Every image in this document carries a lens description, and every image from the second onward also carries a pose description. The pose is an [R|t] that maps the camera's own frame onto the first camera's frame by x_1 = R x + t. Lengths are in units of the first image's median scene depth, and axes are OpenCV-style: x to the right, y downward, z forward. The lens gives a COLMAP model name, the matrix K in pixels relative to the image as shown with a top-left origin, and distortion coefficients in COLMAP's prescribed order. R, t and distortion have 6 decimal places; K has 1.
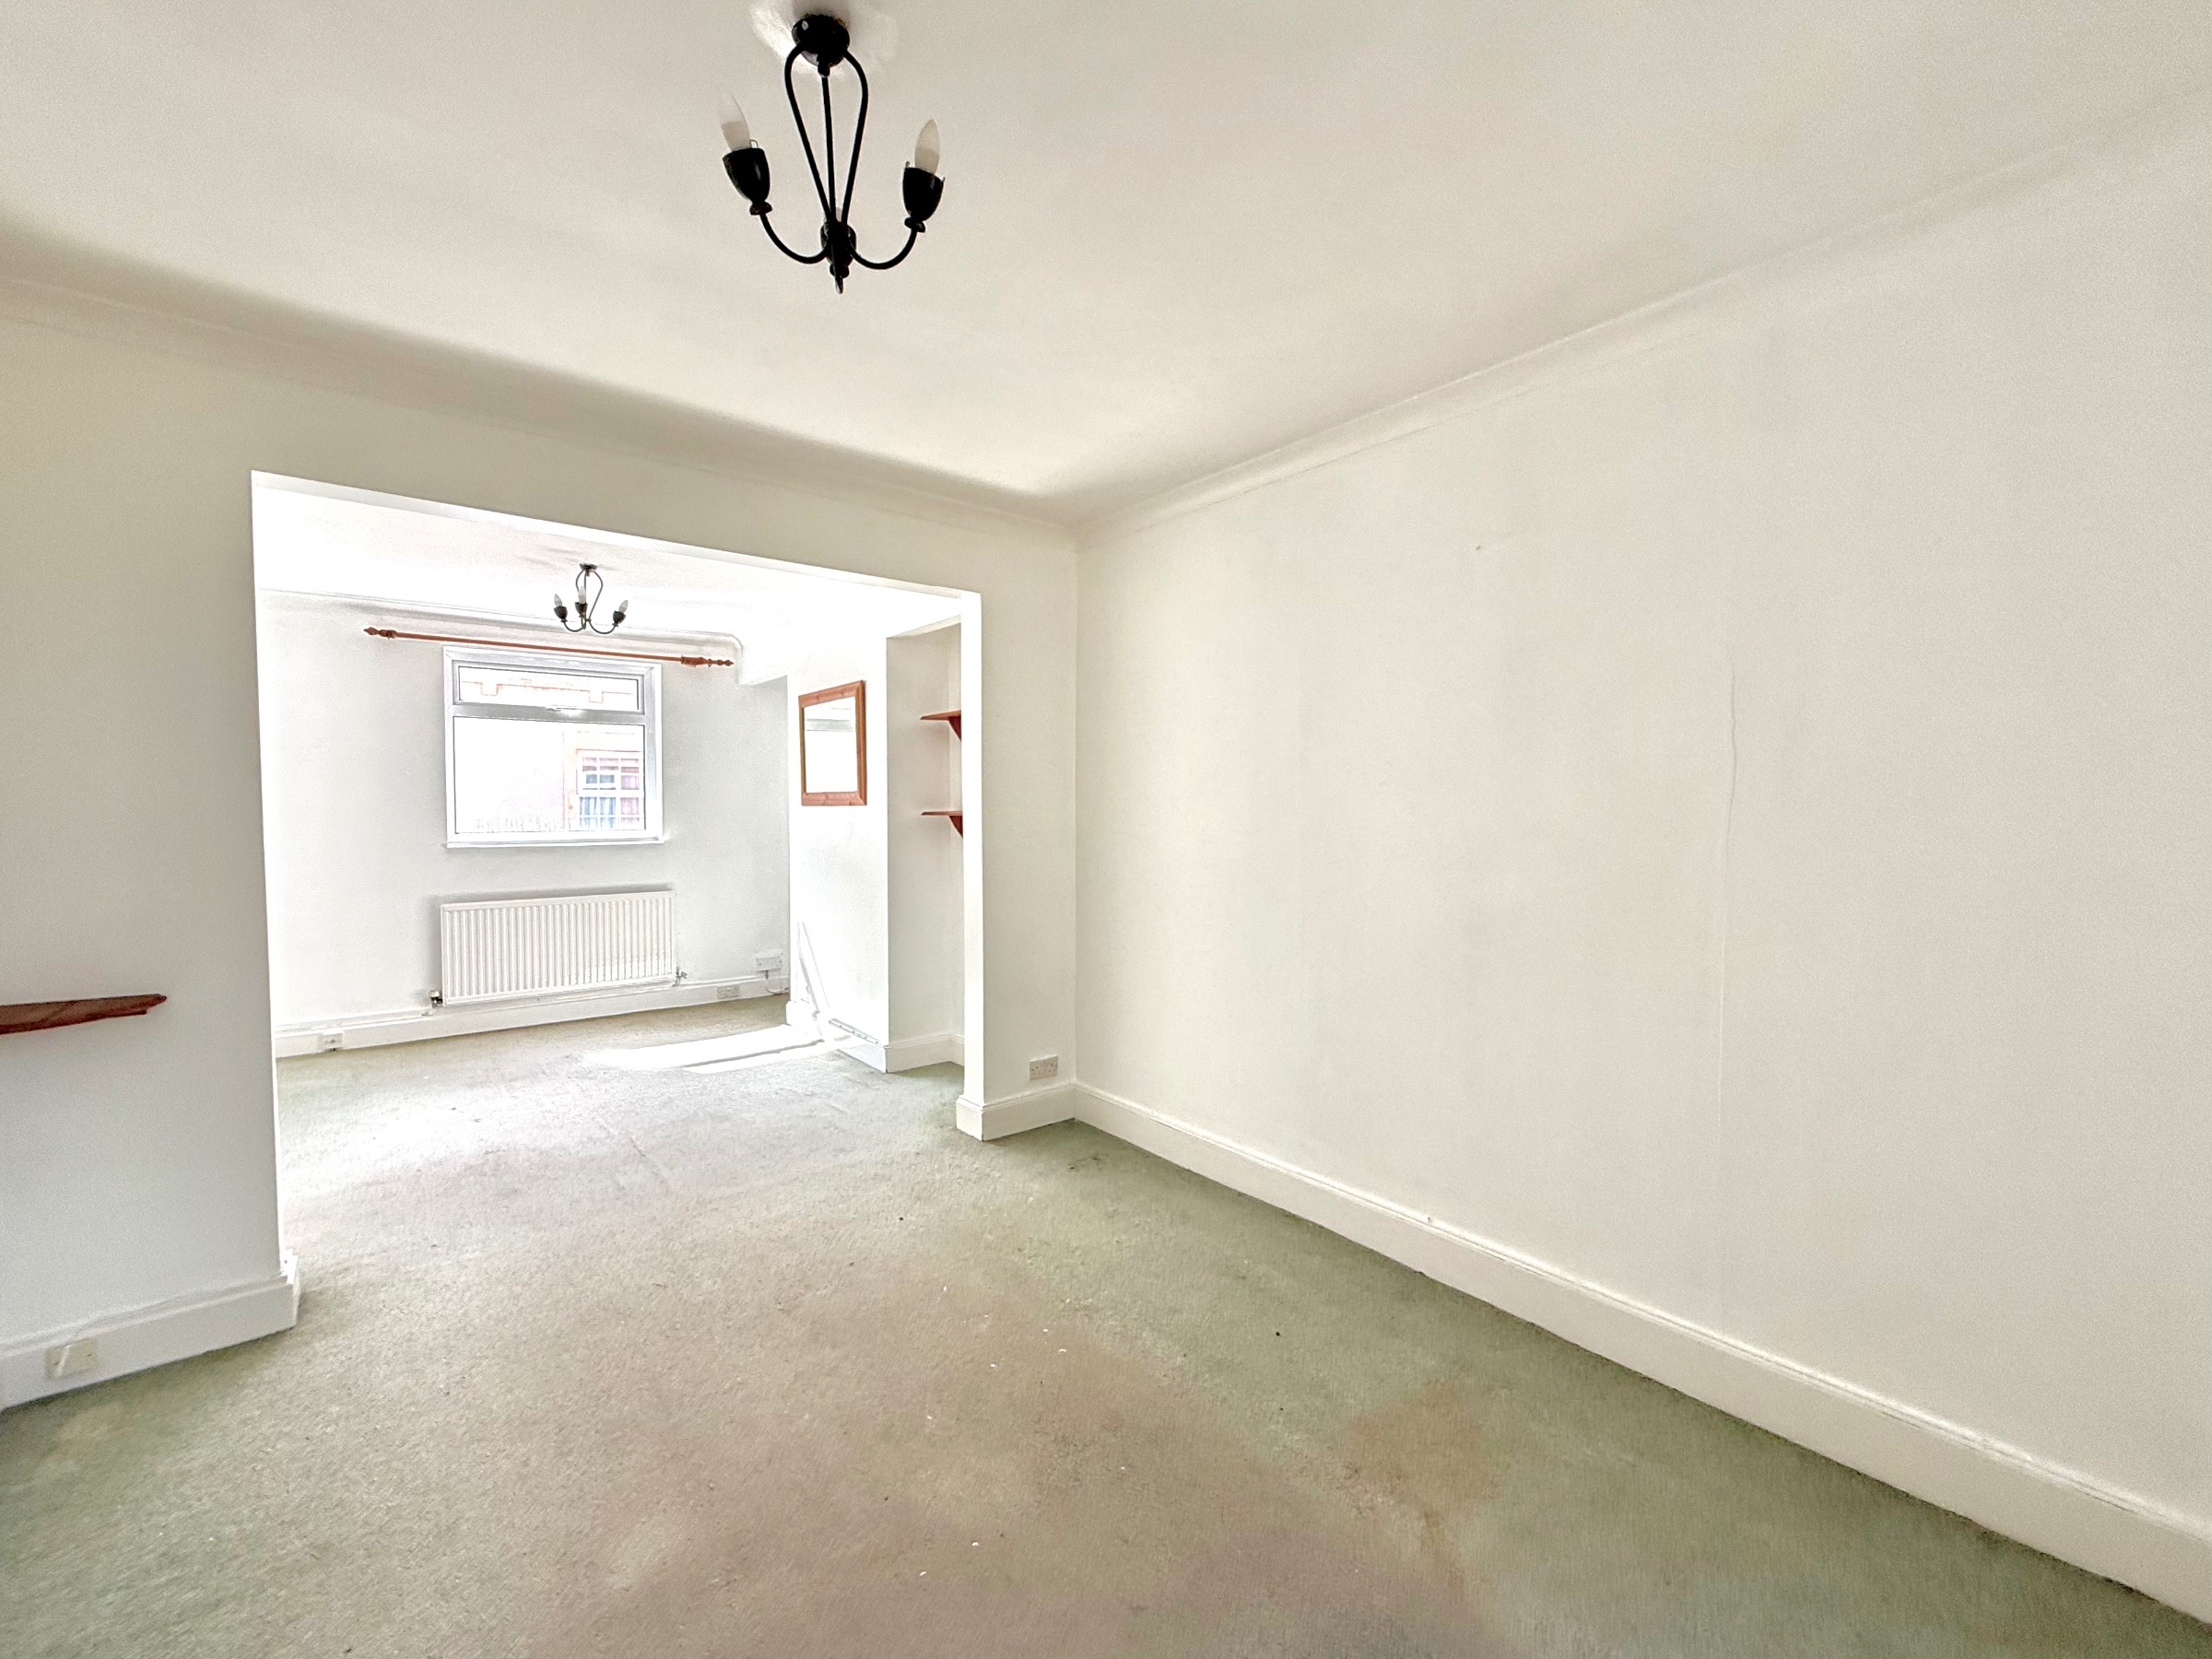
lens RADIAL K [[896.1, 0, 1093.4], [0, 896.1, 828.9], [0, 0, 1]] dist [-0.000254, -0.000194]
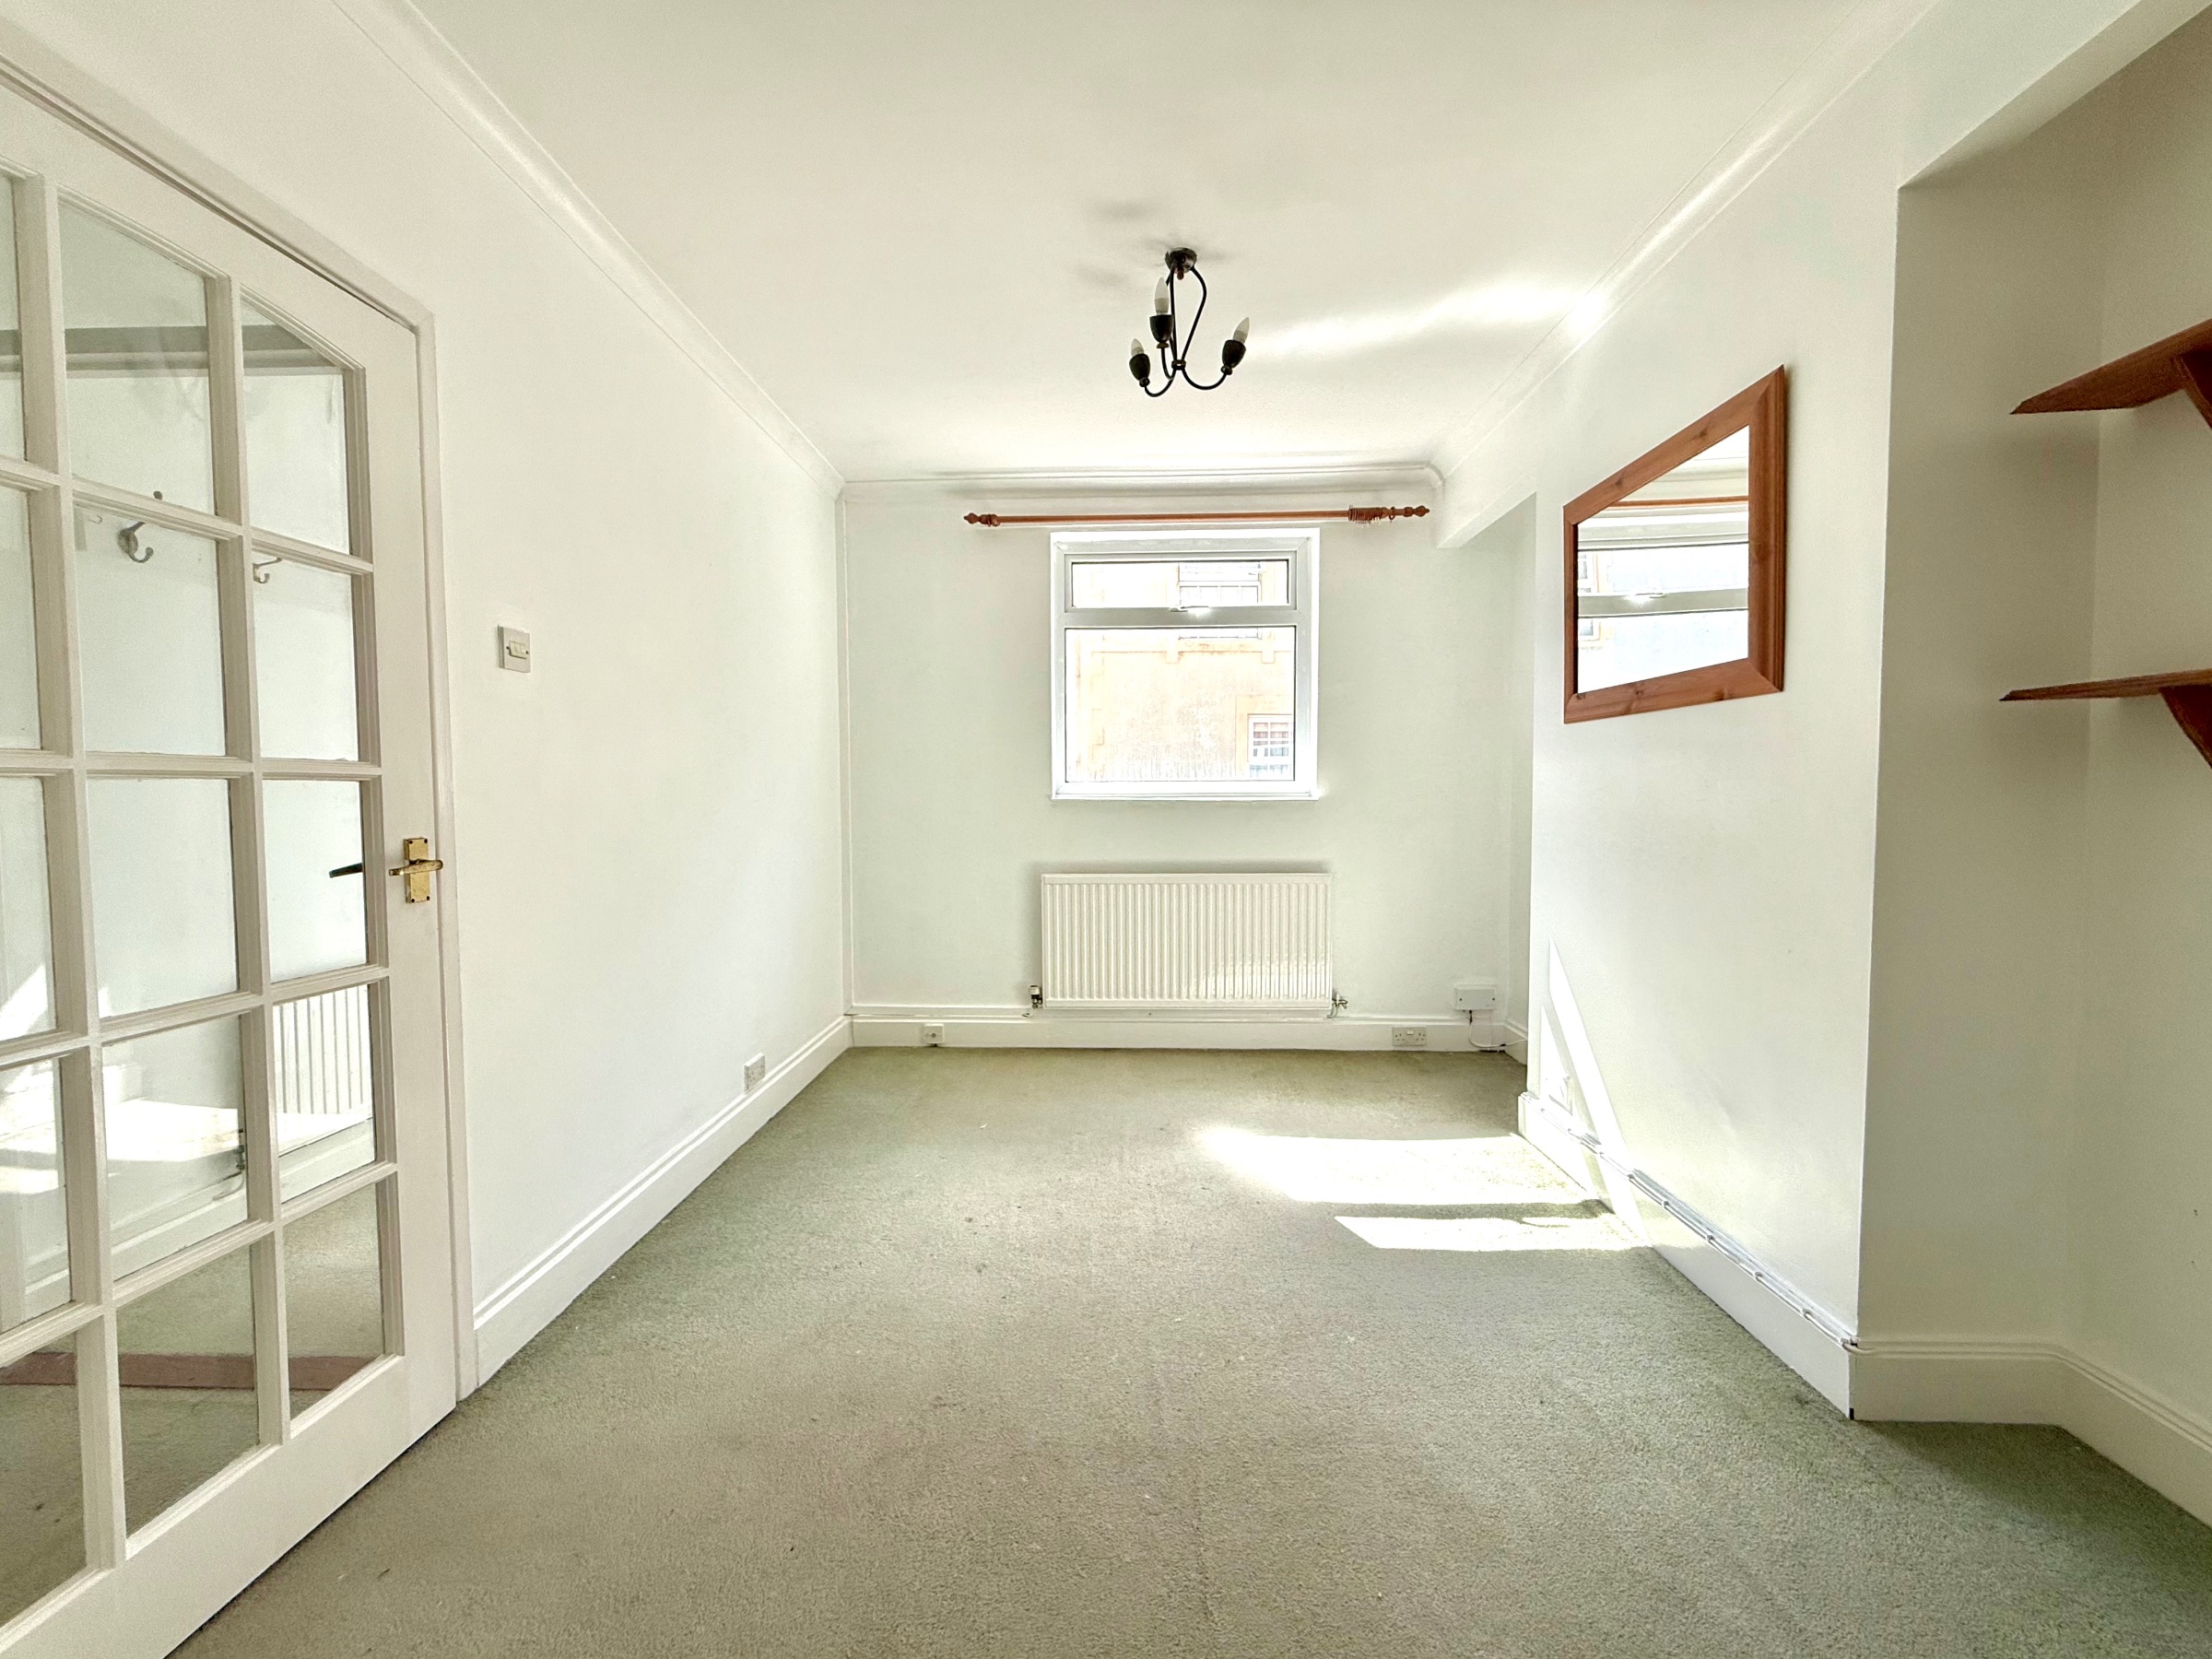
lens RADIAL K [[896.1, 0, 1093.4], [0, 896.1, 828.9], [0, 0, 1]] dist [-0.000254, -0.000194]
pose [[0.756139, 0.027392, -0.653838, -0.195329], [-0.012444, 0.999545, 0.027483, 0.023816], [0.654293, -0.012644, 0.756136, 0.442974]]
